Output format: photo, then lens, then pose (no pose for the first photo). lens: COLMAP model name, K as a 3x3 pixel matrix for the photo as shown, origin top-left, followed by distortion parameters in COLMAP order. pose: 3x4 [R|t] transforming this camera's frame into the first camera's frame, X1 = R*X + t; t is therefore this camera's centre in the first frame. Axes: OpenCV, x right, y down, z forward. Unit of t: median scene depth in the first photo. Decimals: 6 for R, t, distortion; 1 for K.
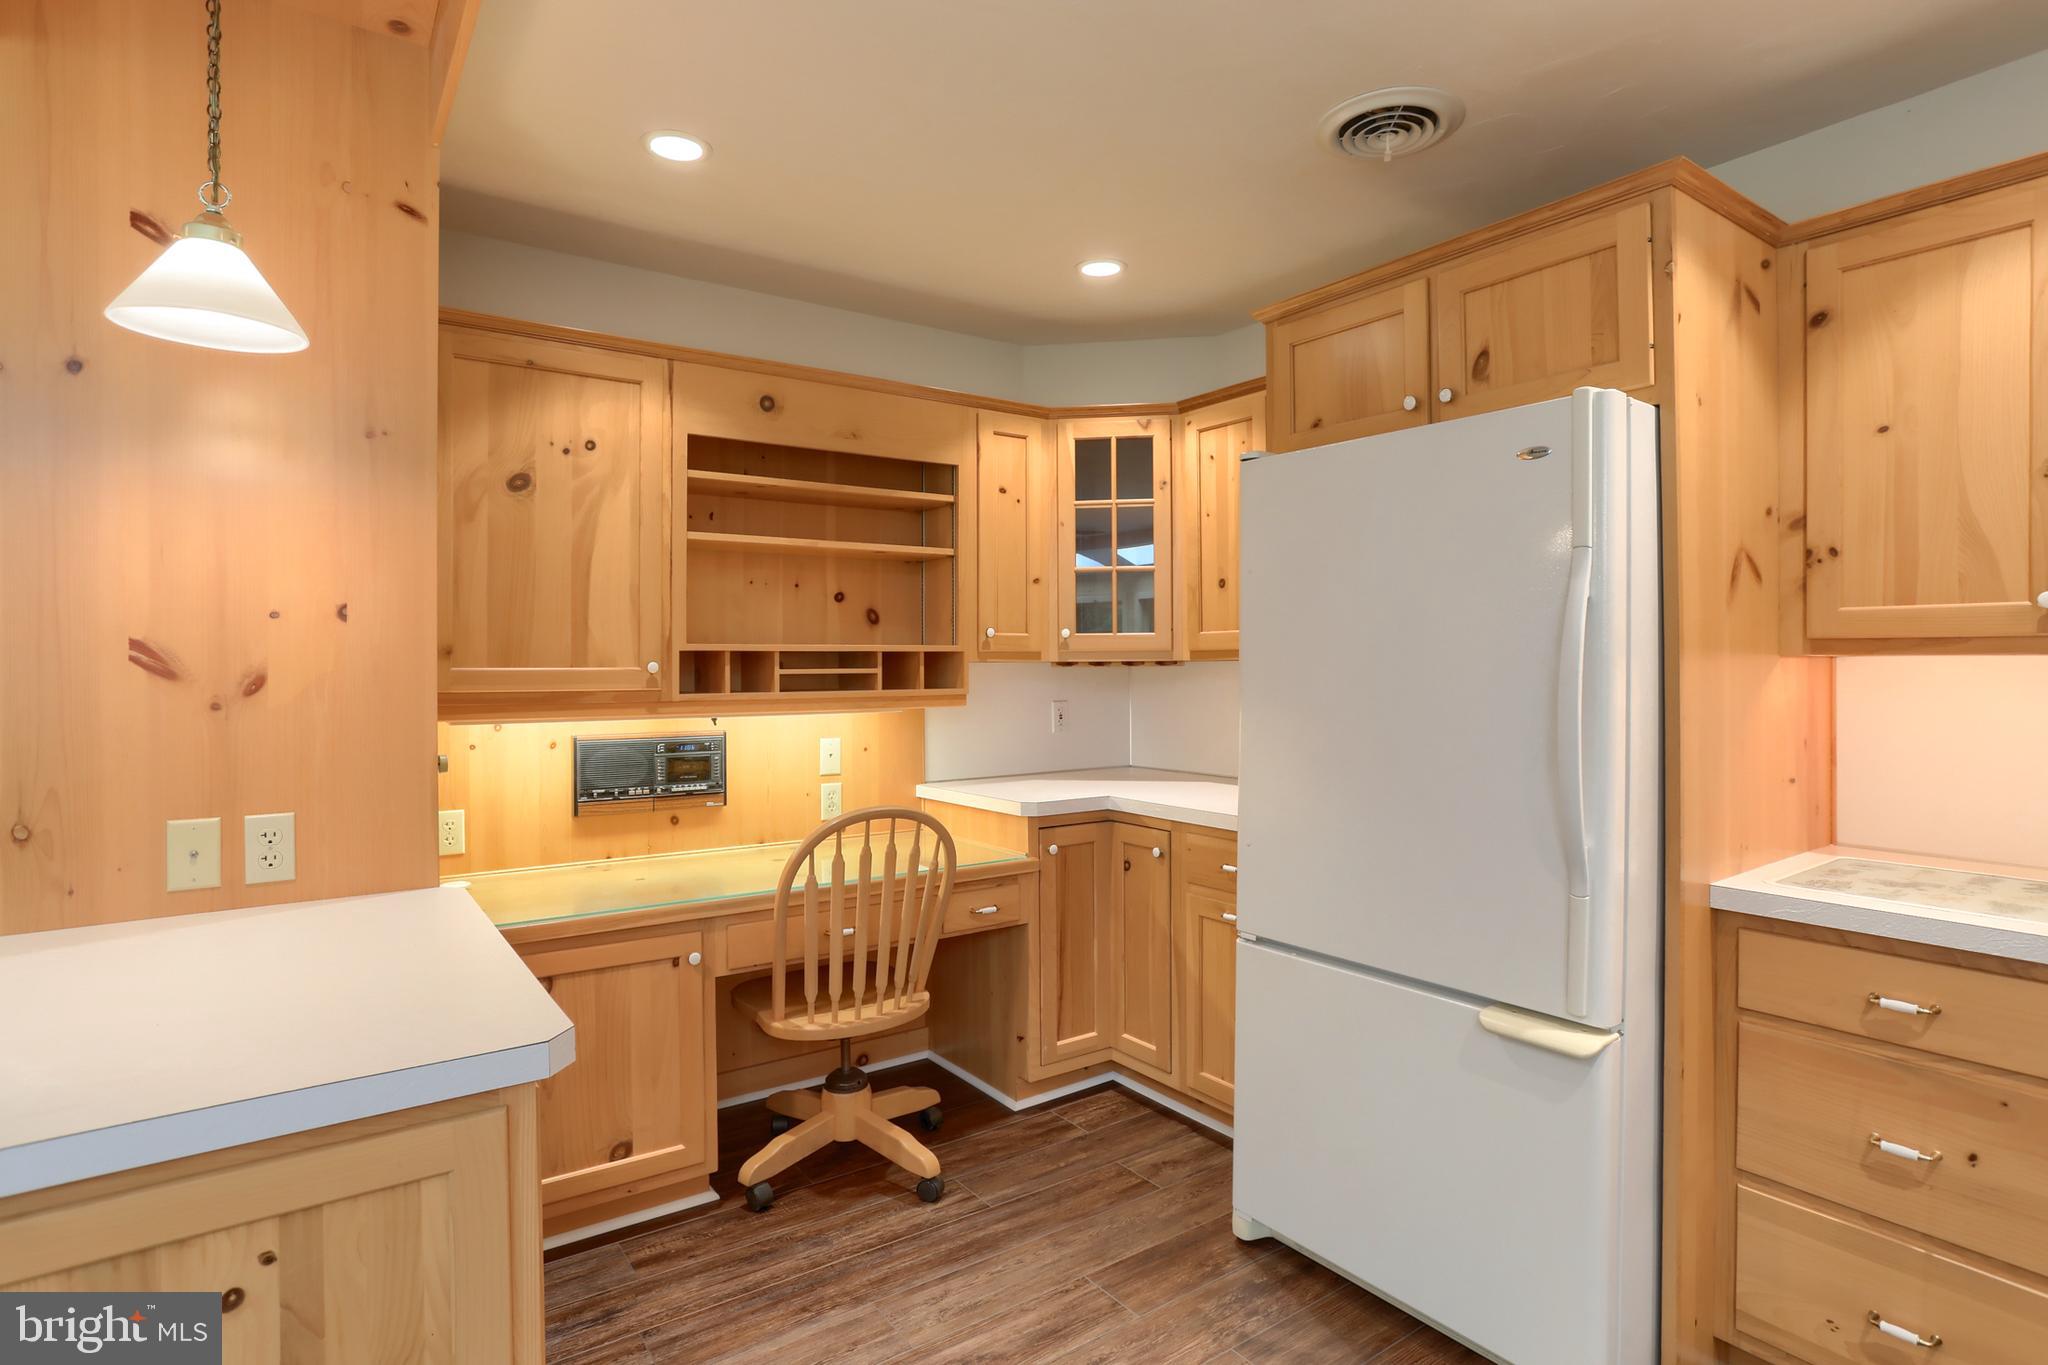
lens RADIAL K [[1062.0, 0, 1021.7], [0, 1062.0, 665.2], [0, 0, 1]] dist [-0.032969, 0.012683]
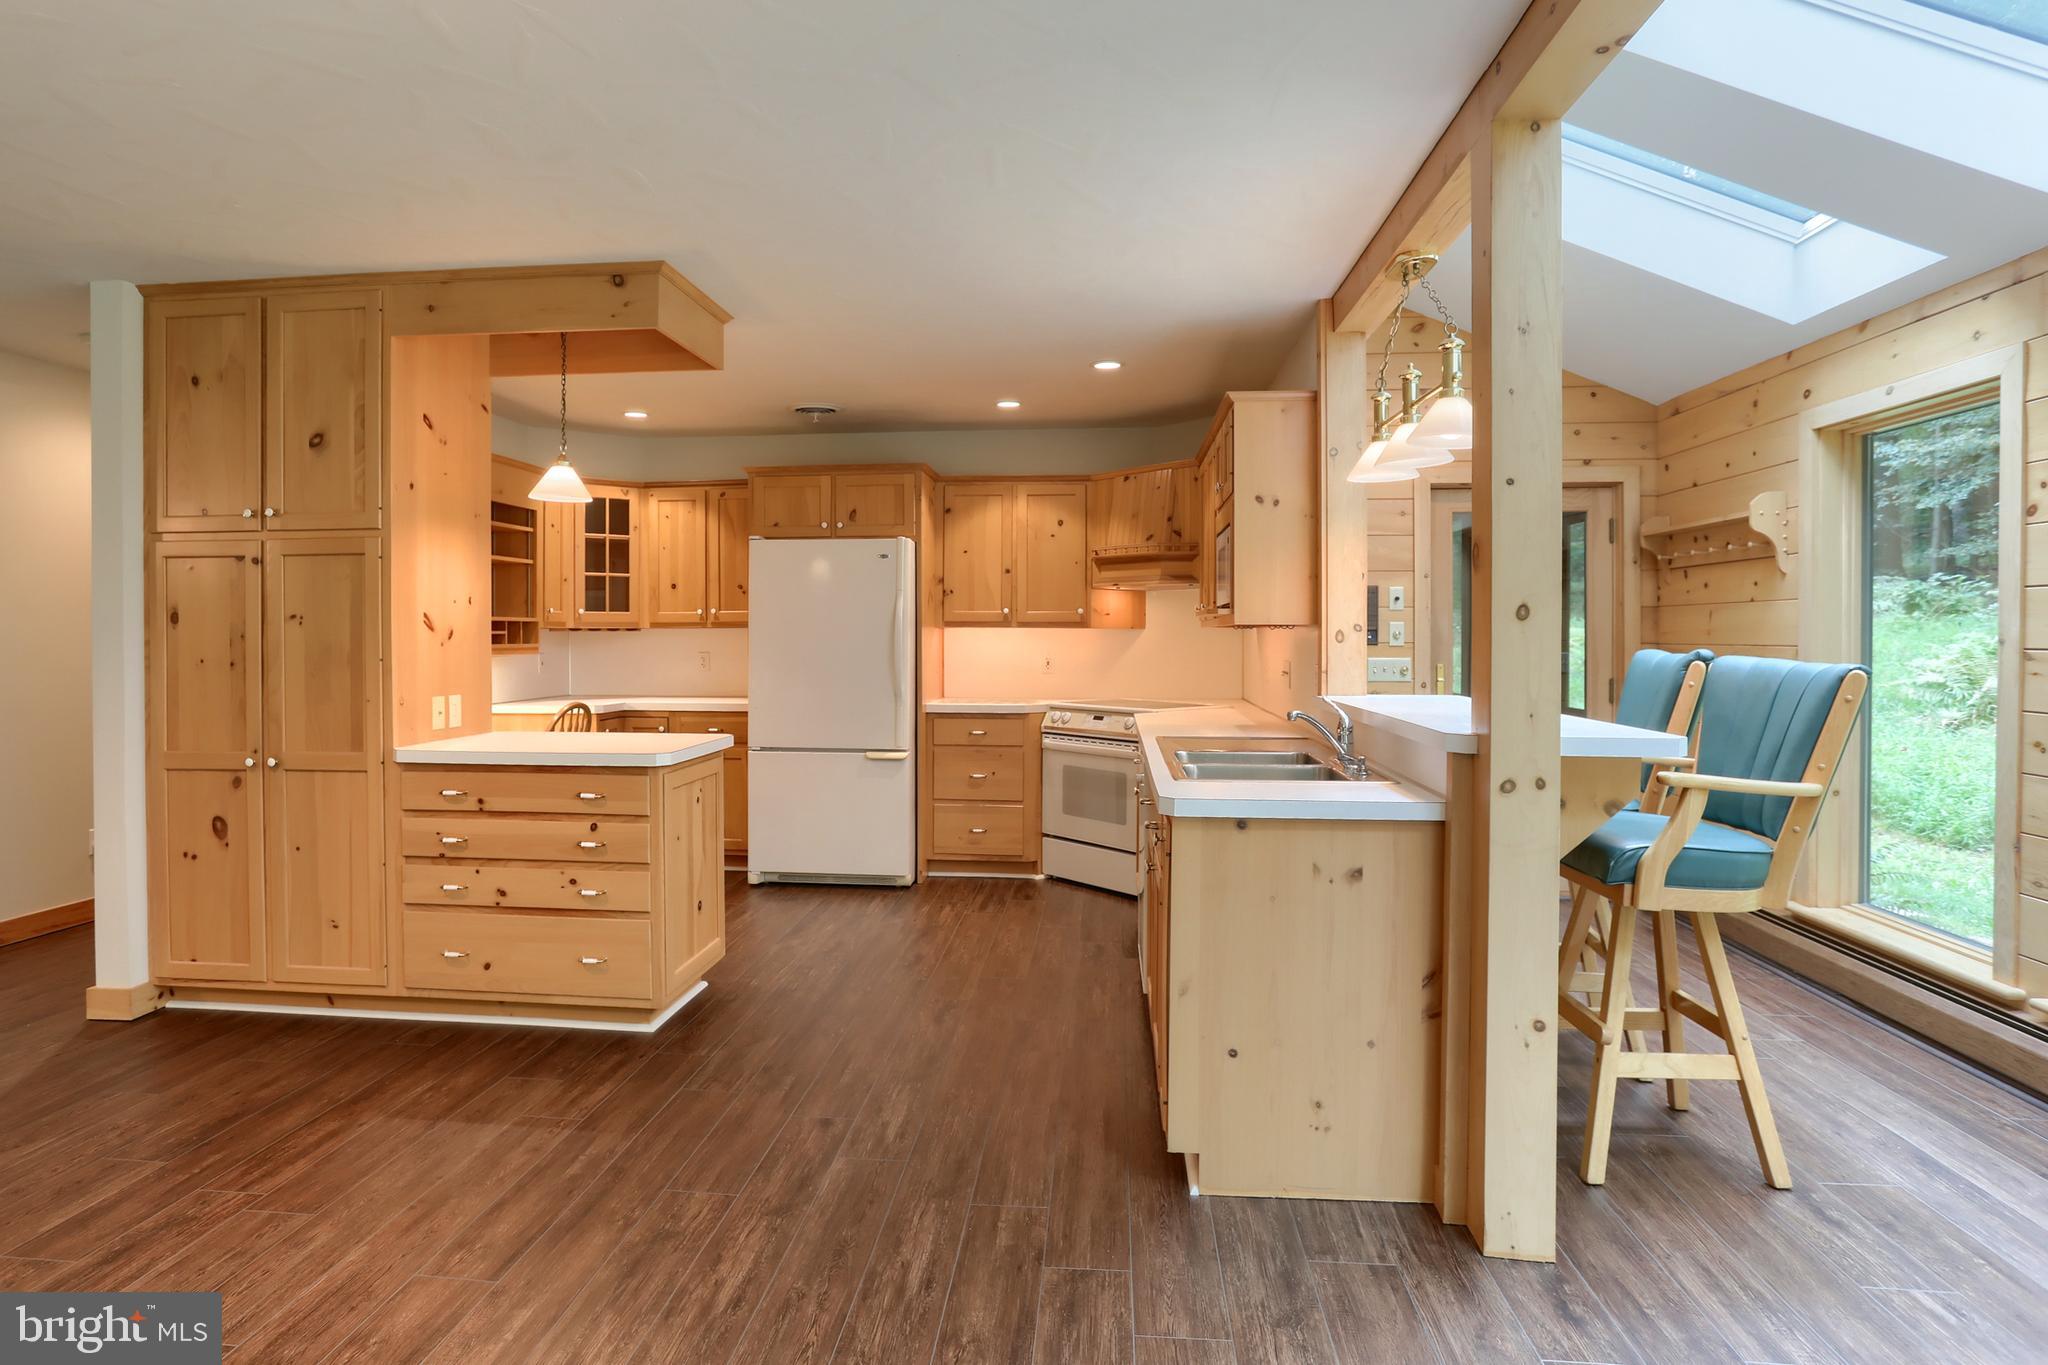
lens RADIAL K [[1109.3, 0, 987.3], [0, 1109.3, 651.0], [0, 0, 1]] dist [-0.033991, 0.008303]
pose [[0.666683, -0.008067, 0.745297, -0.884668], [0.001153, 0.999951, 0.009792, 0.017184], [-0.745340, -0.005669, 0.666660, -0.689918]]
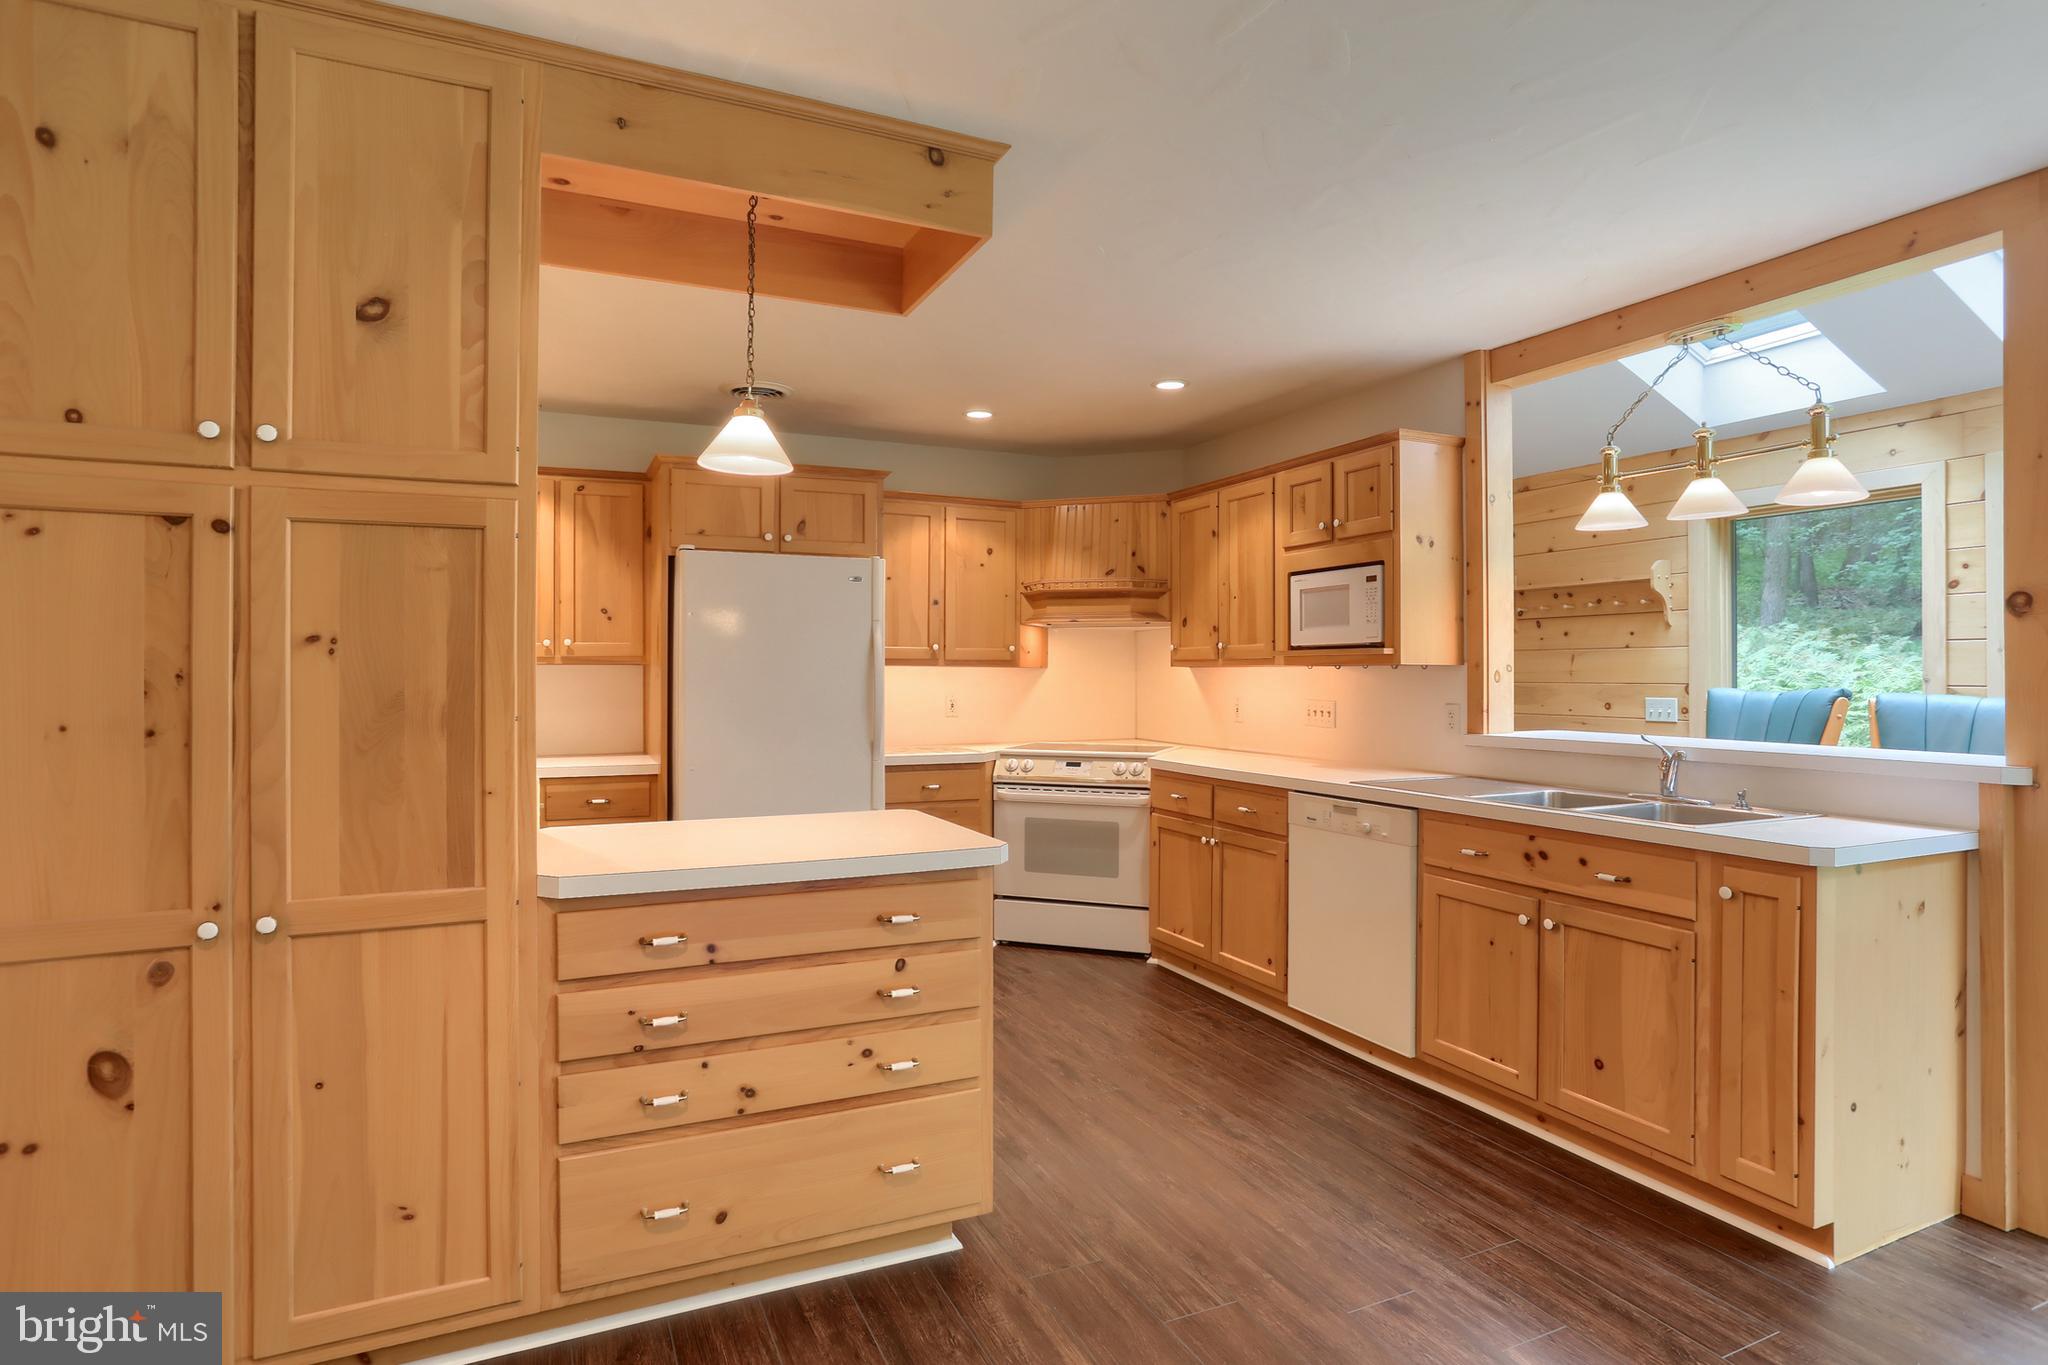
lens RADIAL K [[1062.0, 0, 1033.8], [0, 1062.0, 672.7], [0, 0, 1]] dist [-0.032969, 0.012683]
pose [[0.187515, 0.003802, 0.982254, -0.992152], [0.002296, 0.999988, -0.004309, 0.013385], [-0.982259, 0.003063, 0.187504, 0.065175]]
